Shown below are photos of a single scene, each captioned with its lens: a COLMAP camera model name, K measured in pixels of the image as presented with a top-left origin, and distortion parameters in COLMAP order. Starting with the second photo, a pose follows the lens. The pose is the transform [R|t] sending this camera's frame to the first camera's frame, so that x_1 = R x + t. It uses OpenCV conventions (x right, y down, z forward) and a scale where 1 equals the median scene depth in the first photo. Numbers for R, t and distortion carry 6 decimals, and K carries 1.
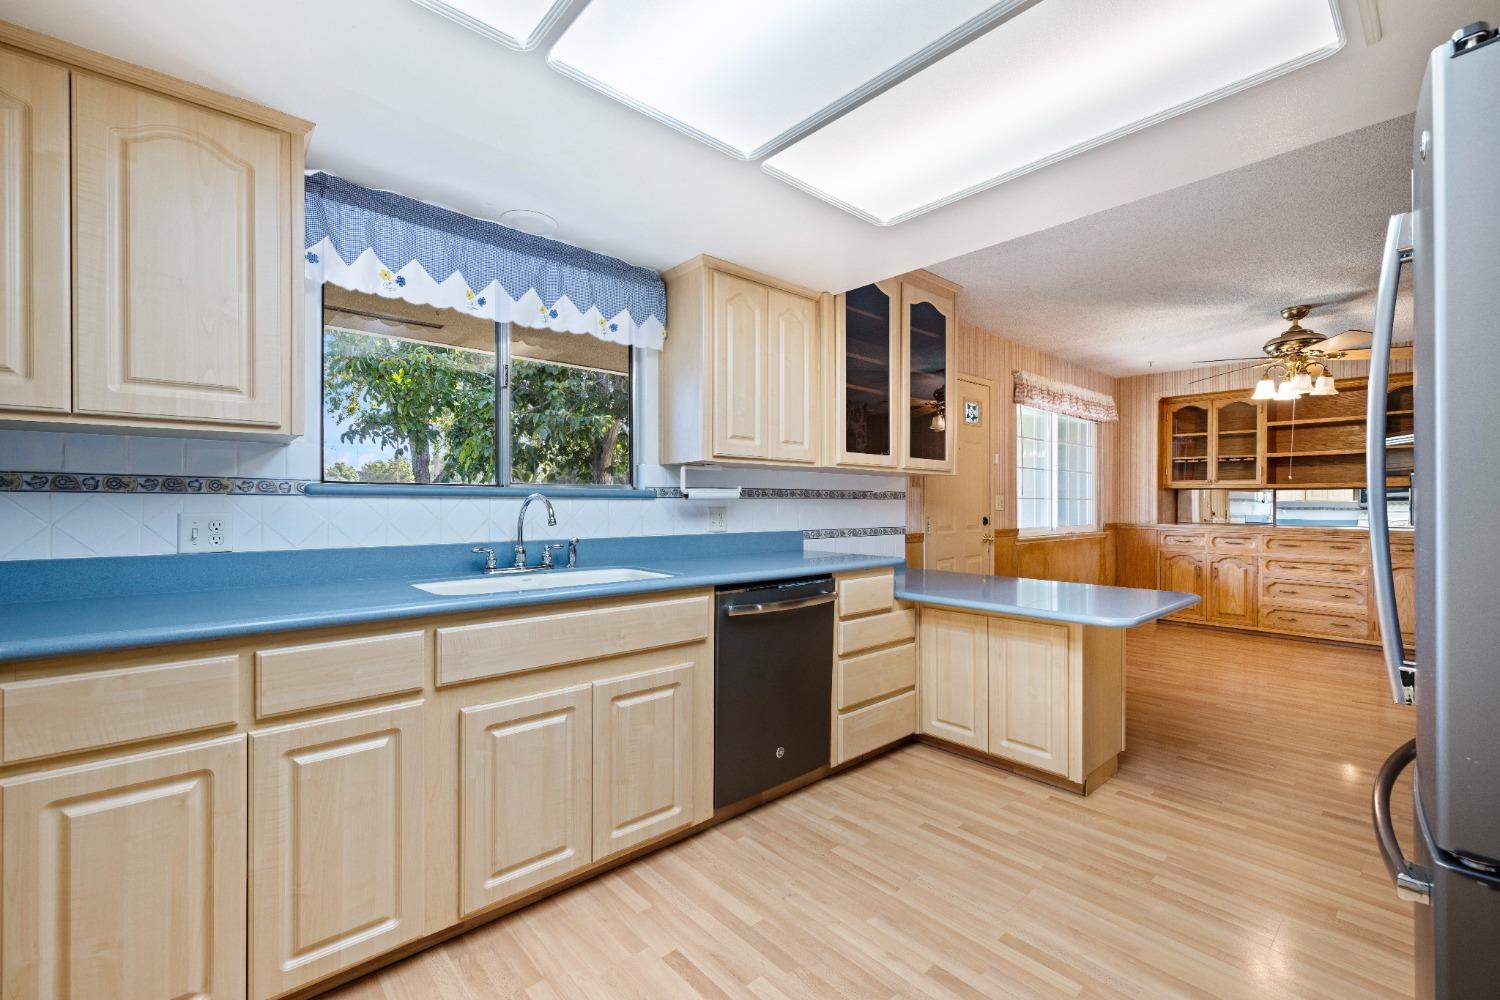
lens RADIAL K [[632.5, 0, 749.9], [0, 632.5, 507.4], [0, 0, 1]] dist [0.001442, 0.000154]
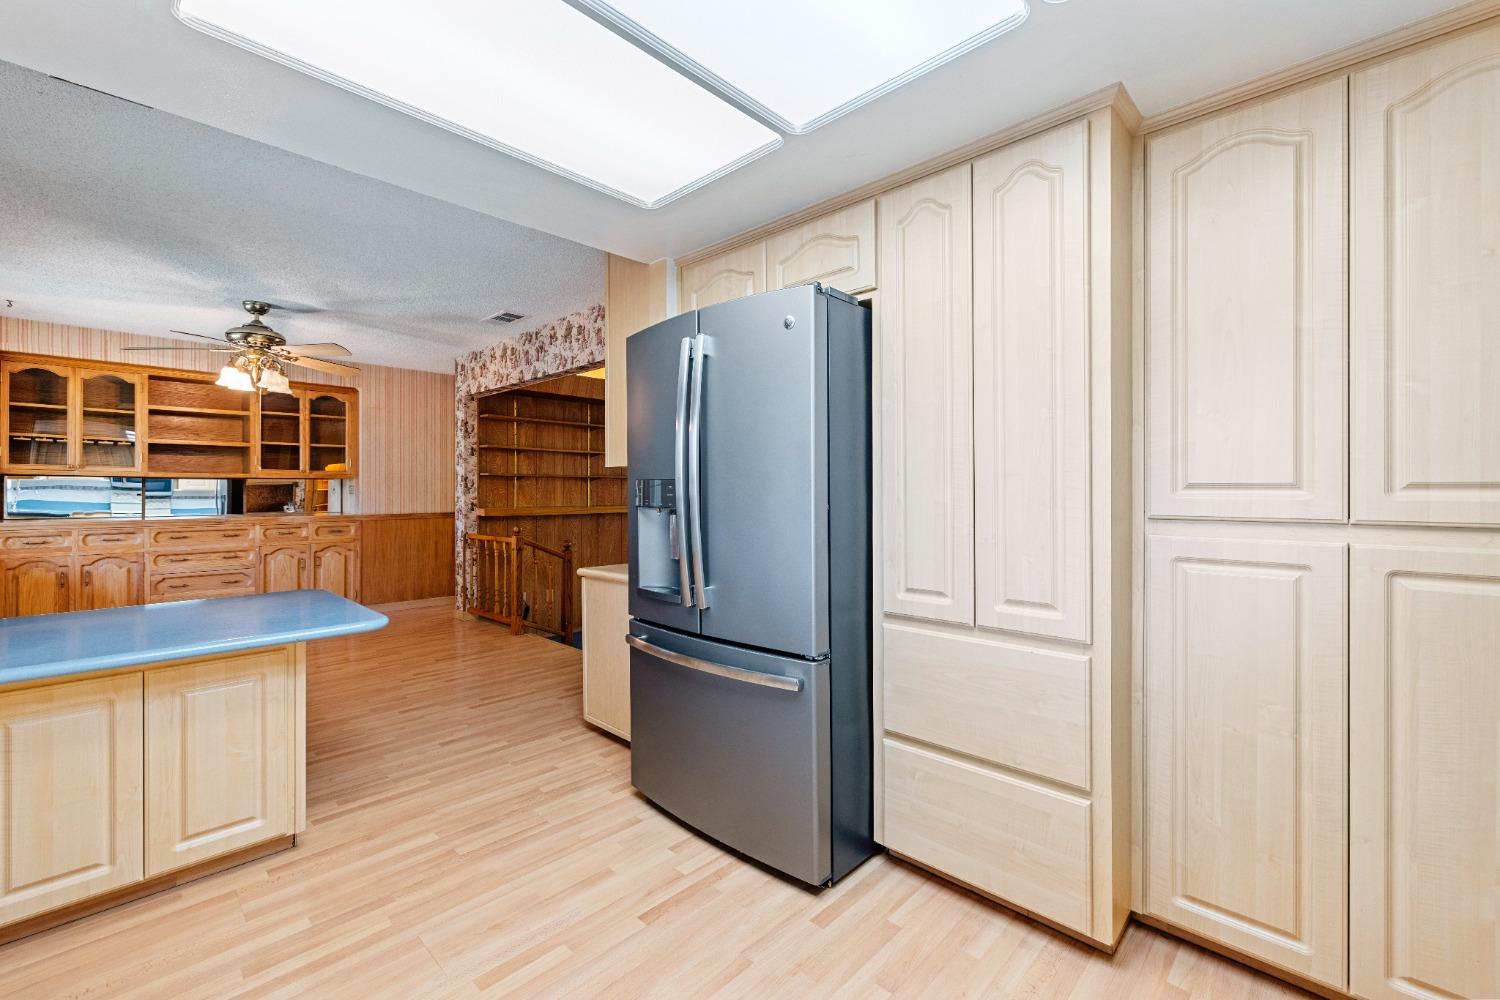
lens RADIAL K [[645.2, 0, 731.4], [0, 645.2, 493.1], [0, 0, 1]] dist [0.000868, 0.000218]
pose [[-0.066752, -0.007503, 0.997741, -0.235188], [0.010260, 0.999914, 0.008206, -0.008211], [-0.997717, 0.010784, -0.066669, 0.311476]]
